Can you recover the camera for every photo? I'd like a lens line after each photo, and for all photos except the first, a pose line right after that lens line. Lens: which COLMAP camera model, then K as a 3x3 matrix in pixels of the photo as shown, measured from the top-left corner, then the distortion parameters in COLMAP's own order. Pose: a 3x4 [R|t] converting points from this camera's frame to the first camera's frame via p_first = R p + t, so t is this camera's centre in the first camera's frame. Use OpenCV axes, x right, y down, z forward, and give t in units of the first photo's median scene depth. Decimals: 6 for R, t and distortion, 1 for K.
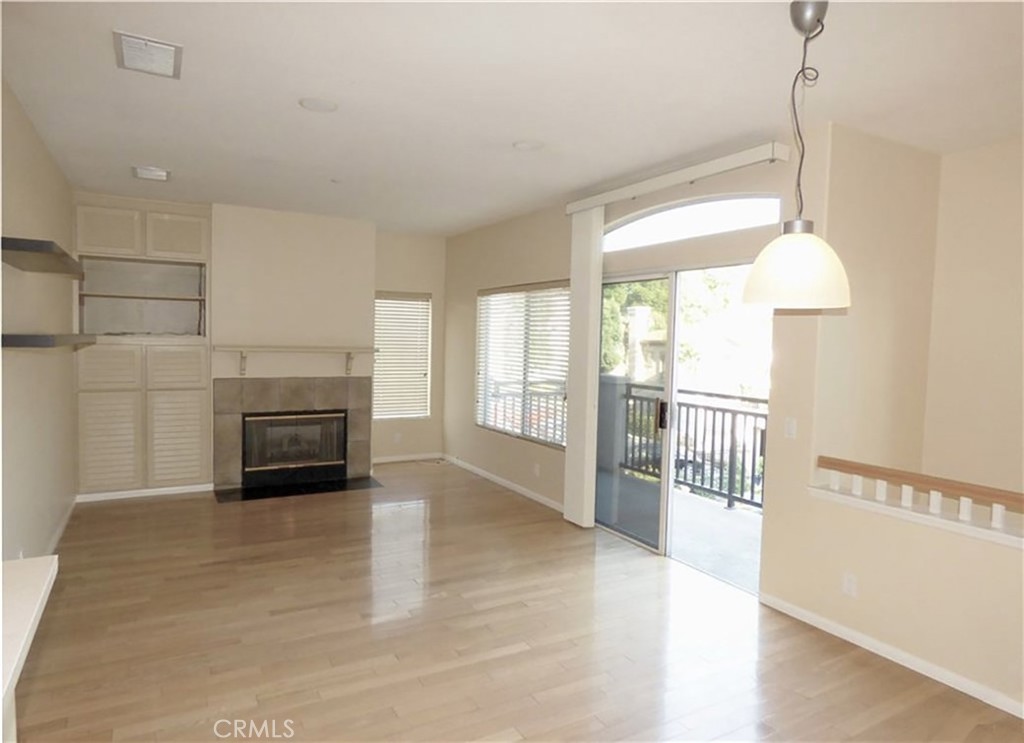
lens RADIAL K [[706.0, 0, 512.0], [0, 706.0, 371.5], [0, 0, 1]] dist [-0.001926, -0.001426]
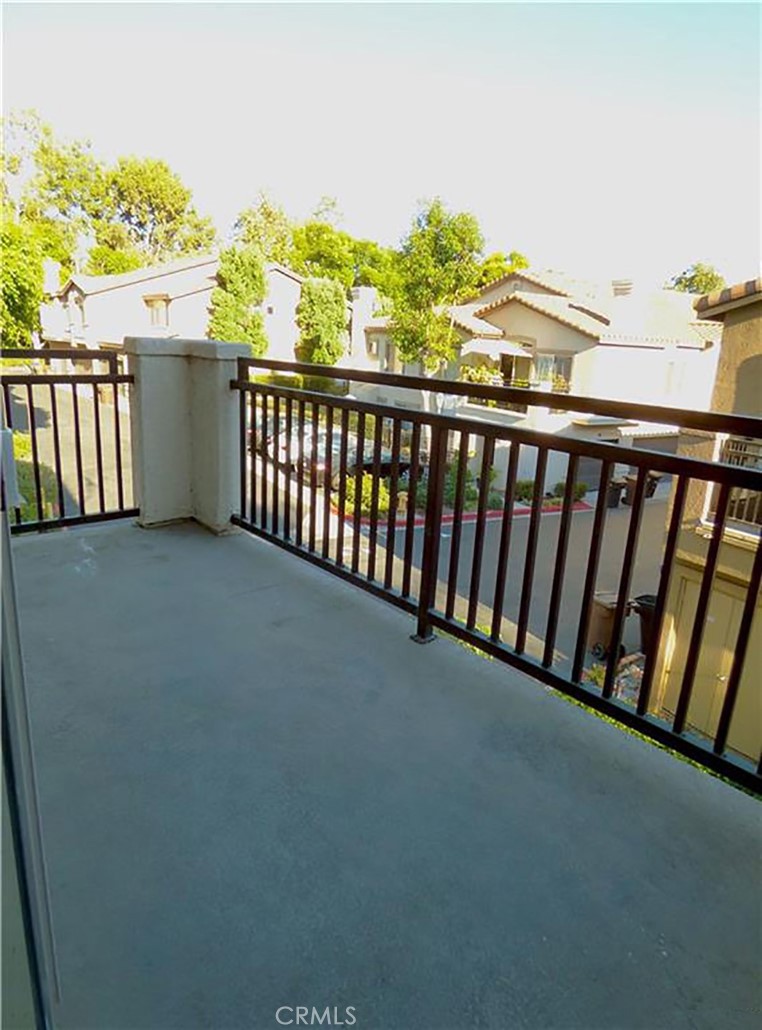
lens RADIAL K [[643.2, 0, 381.0], [0, 643.2, 515.0], [0, 0, 1]] dist [-0.001506, -0.000164]
pose [[0.984400, -0.016496, 0.175171, 0.051478], [-0.022946, 0.975056, 0.220771, 0.006309], [-0.174443, -0.221347, 0.959466, 0.152047]]
